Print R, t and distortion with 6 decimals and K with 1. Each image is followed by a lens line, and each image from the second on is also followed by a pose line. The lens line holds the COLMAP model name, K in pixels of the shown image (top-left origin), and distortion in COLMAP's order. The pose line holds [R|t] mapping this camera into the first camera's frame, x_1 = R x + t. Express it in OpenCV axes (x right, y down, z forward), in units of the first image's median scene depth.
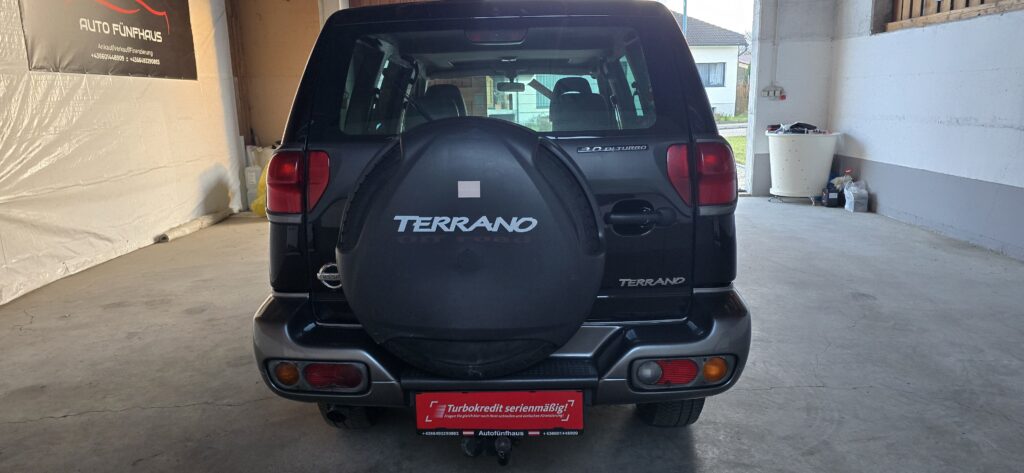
lens RADIAL K [[707.9, 0, 512.0], [0, 707.9, 236.5], [0, 0, 1]] dist [0.097217, -0.077461]
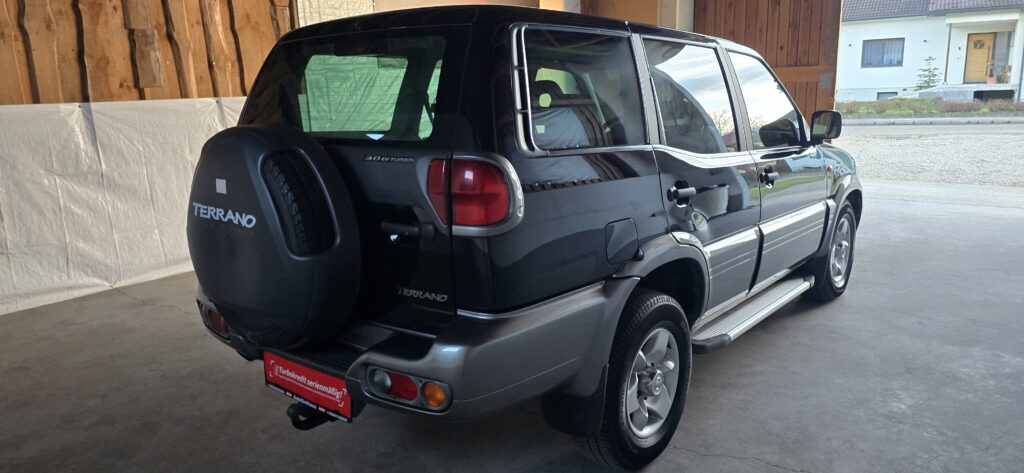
lens RADIAL K [[707.9, 0, 512.0], [0, 707.9, 236.5], [0, 0, 1]] dist [0.097217, -0.077461]
pose [[0.779002, 0.128241, -0.613767, 1.002118], [-0.107231, 0.991688, 0.071105, -0.113209], [0.617784, 0.010424, 0.786278, 0.332019]]
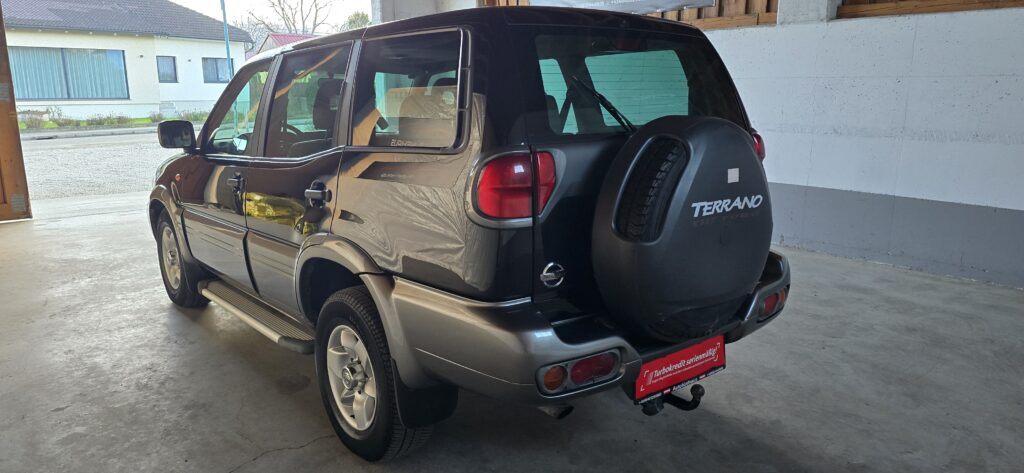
lens RADIAL K [[690.7, 0, 497.5], [0, 690.7, 209.7], [0, 0, 1]] dist [-0.000555, 0.000140]
pose [[0.770974, -0.094696, 0.629787, -1.034119], [0.108082, 0.993994, 0.017147, -0.067500], [-0.627628, 0.054849, 0.776579, 0.326137]]
